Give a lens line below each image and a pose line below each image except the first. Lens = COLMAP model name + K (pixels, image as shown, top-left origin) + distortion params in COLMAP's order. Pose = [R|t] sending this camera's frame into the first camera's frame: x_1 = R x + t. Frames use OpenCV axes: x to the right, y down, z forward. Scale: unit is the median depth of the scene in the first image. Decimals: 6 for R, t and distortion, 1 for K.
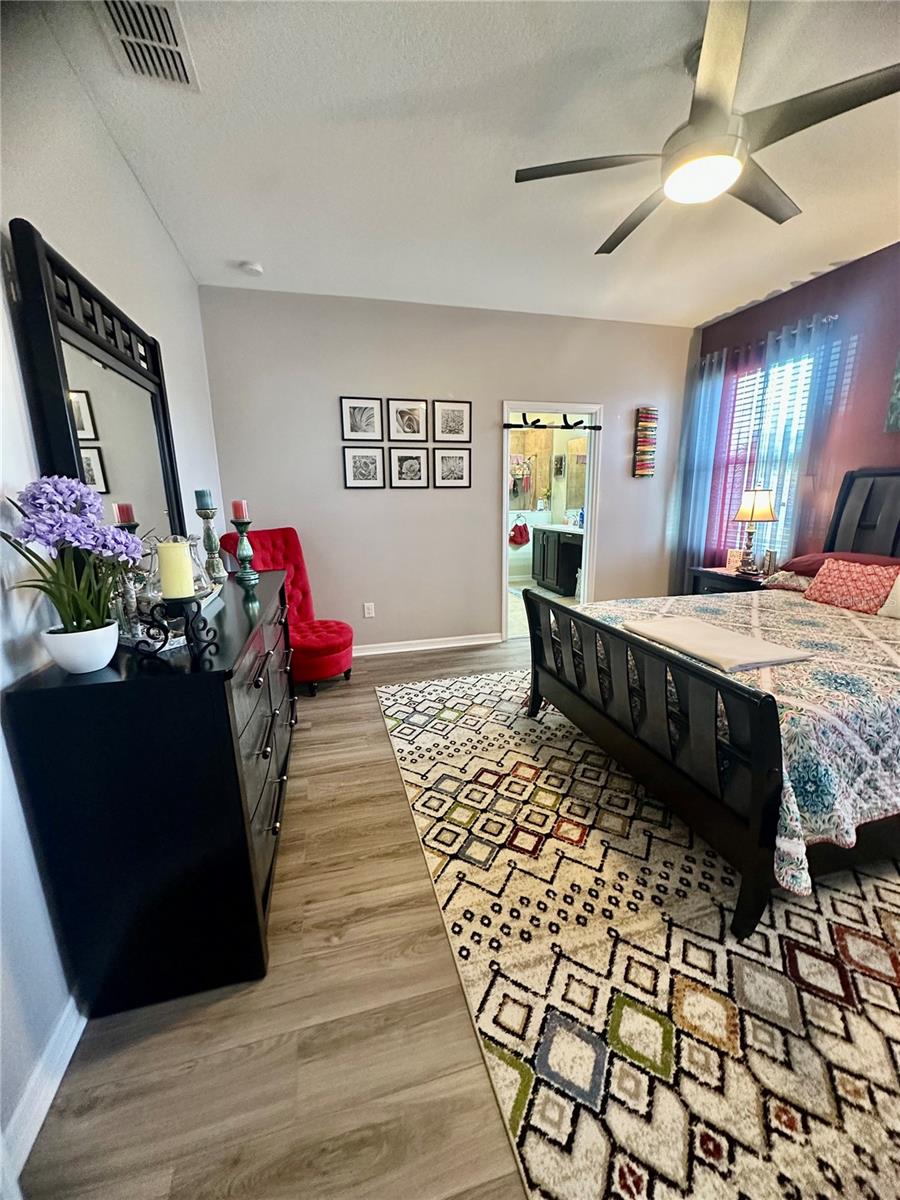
lens RADIAL K [[476.0, 0, 451.5], [0, 476.0, 600.8], [0, 0, 1]] dist [-0.004232, 0.000484]
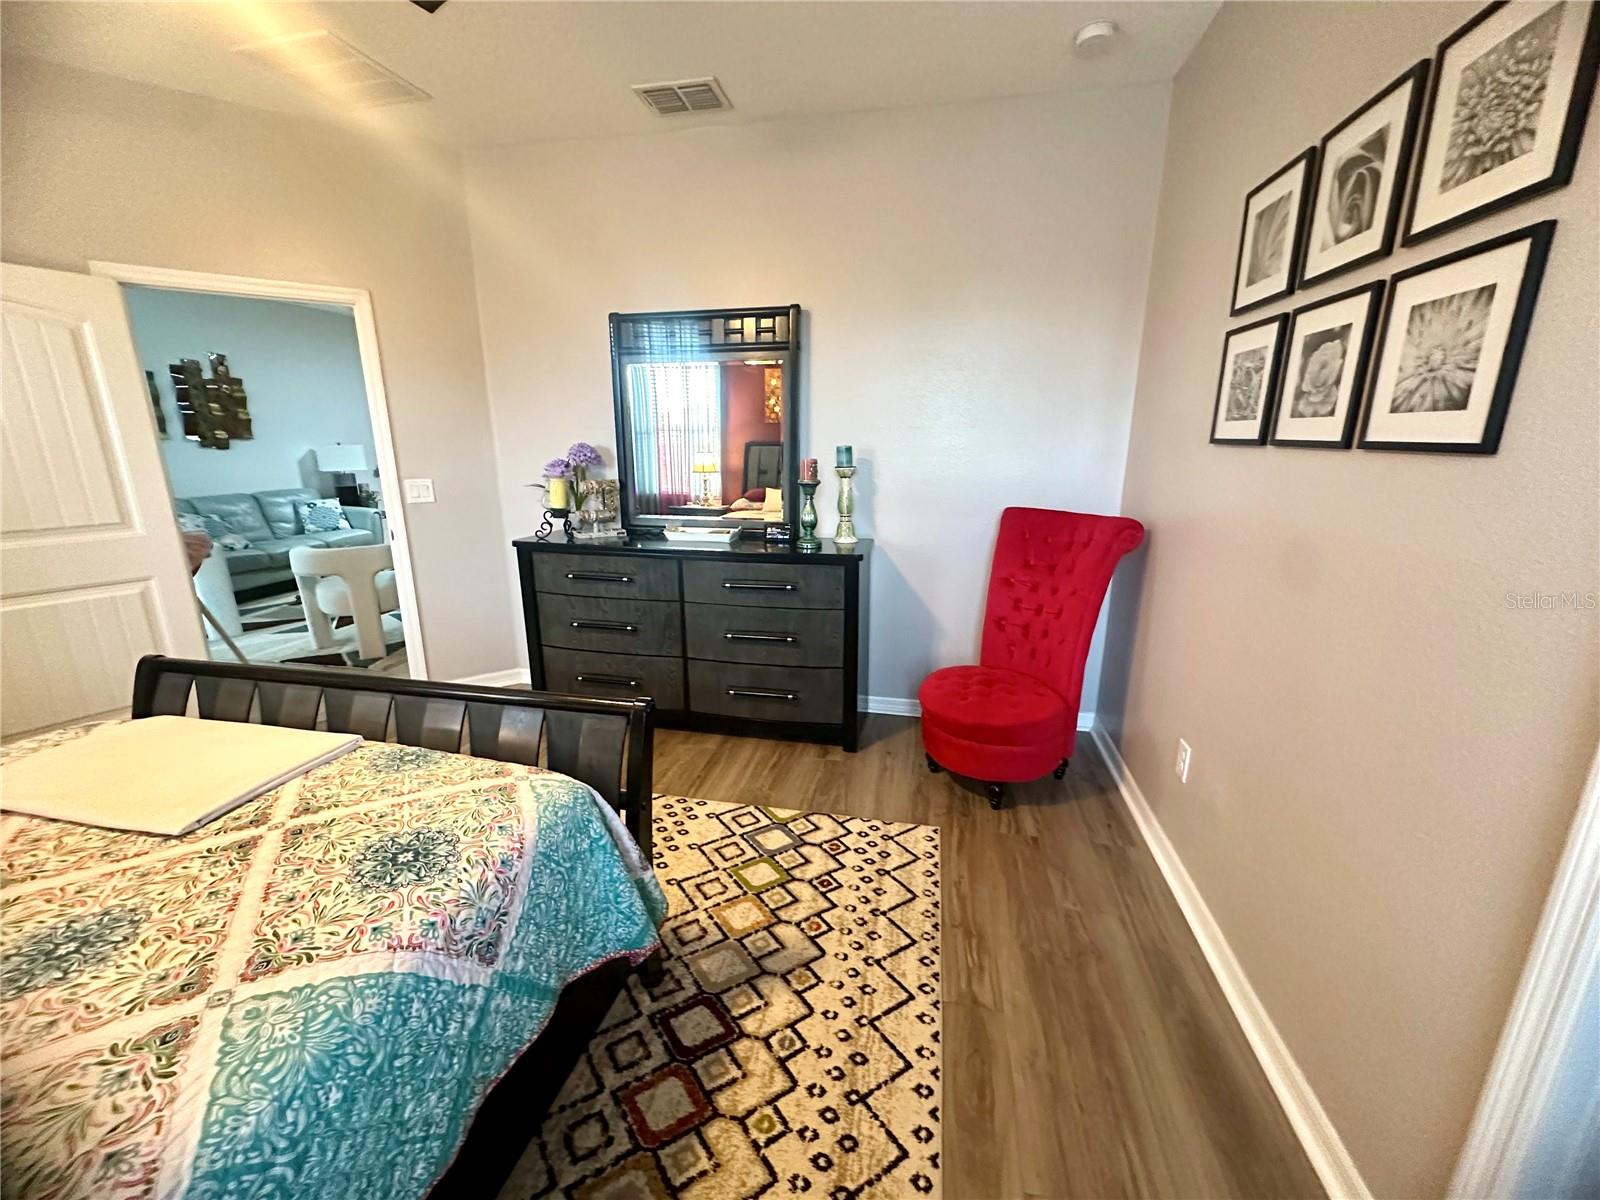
lens RADIAL K [[634.7, 0, 798.1], [0, 634.7, 599.3], [0, 0, 1]] dist [-0.004232, 0.000484]
pose [[-0.452683, 0.235054, -0.860133, 0.719348], [-0.185161, 0.918822, 0.348541, -0.420828], [0.872235, 0.317042, -0.372413, 1.665478]]
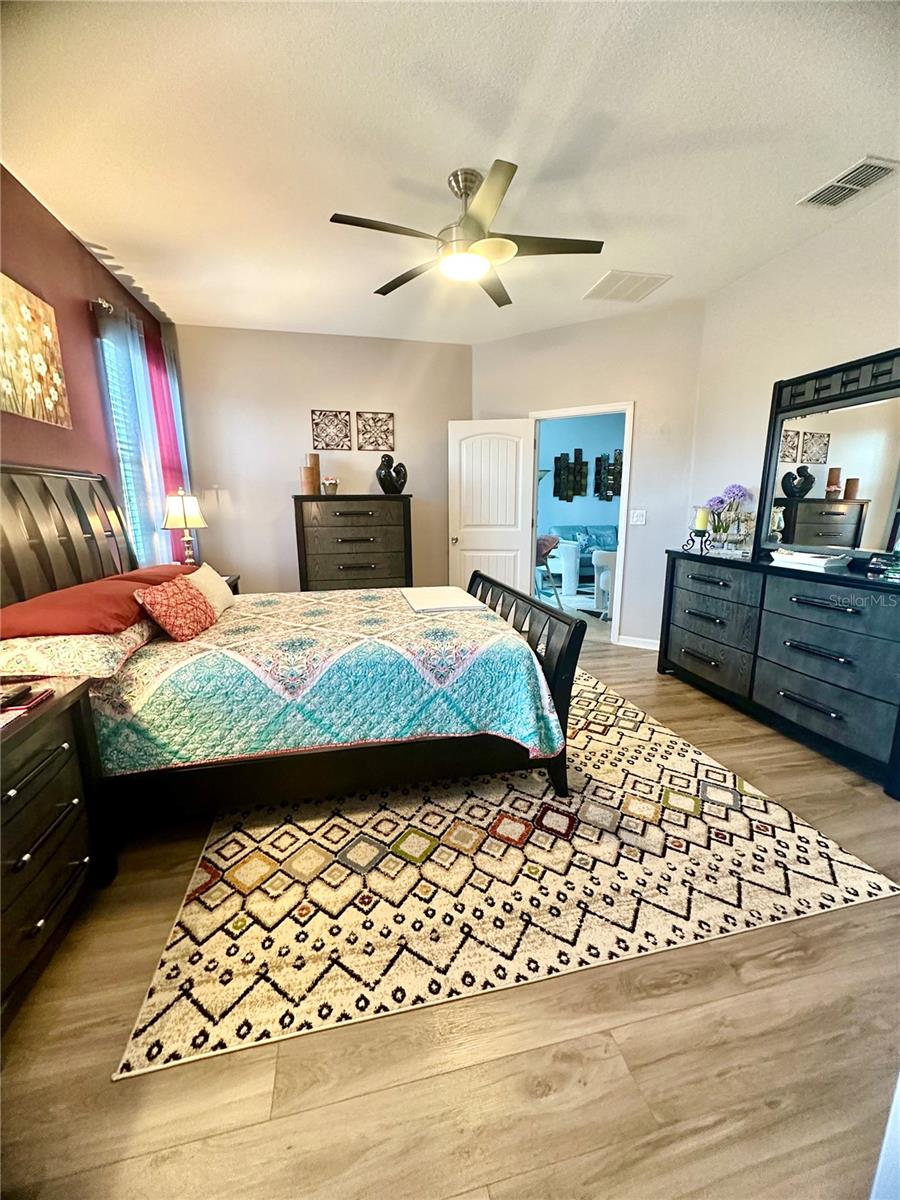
lens RADIAL K [[476.0, 0, 451.5], [0, 476.0, 600.8], [0, 0, 1]] dist [-0.004232, 0.000484]
pose [[-0.998949, 0.013783, 0.043718, 0.409605], [0.030270, 0.914553, 0.403331, -0.439882], [-0.034423, 0.404231, -0.914009, 2.107429]]
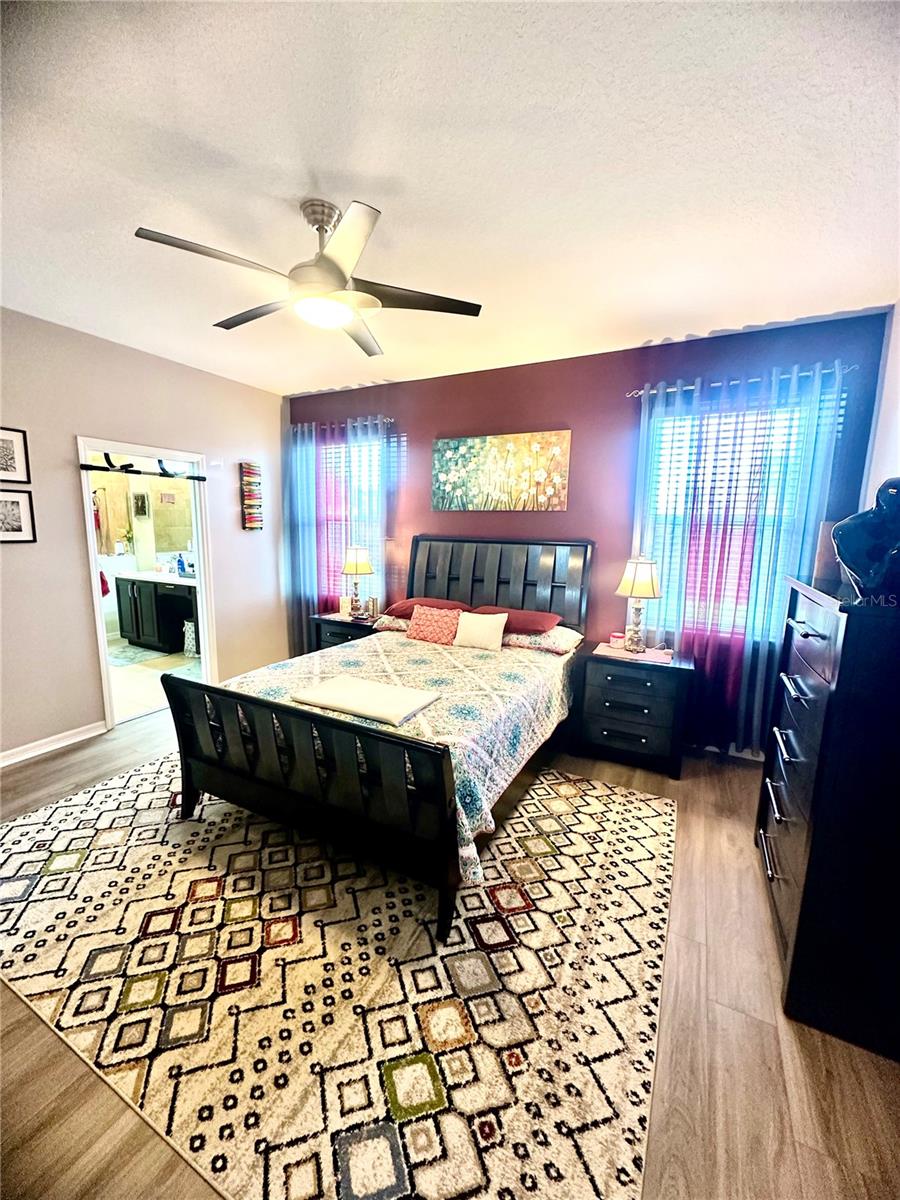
lens RADIAL K [[476.0, 0, 451.5], [0, 476.0, 600.8], [0, 0, 1]] dist [-0.004232, 0.000484]
pose [[0.674534, -0.088189, 0.732958, -0.142550], [0.130501, 0.991448, -0.000808, -0.112996], [-0.726618, 0.096196, 0.680274, 0.037367]]
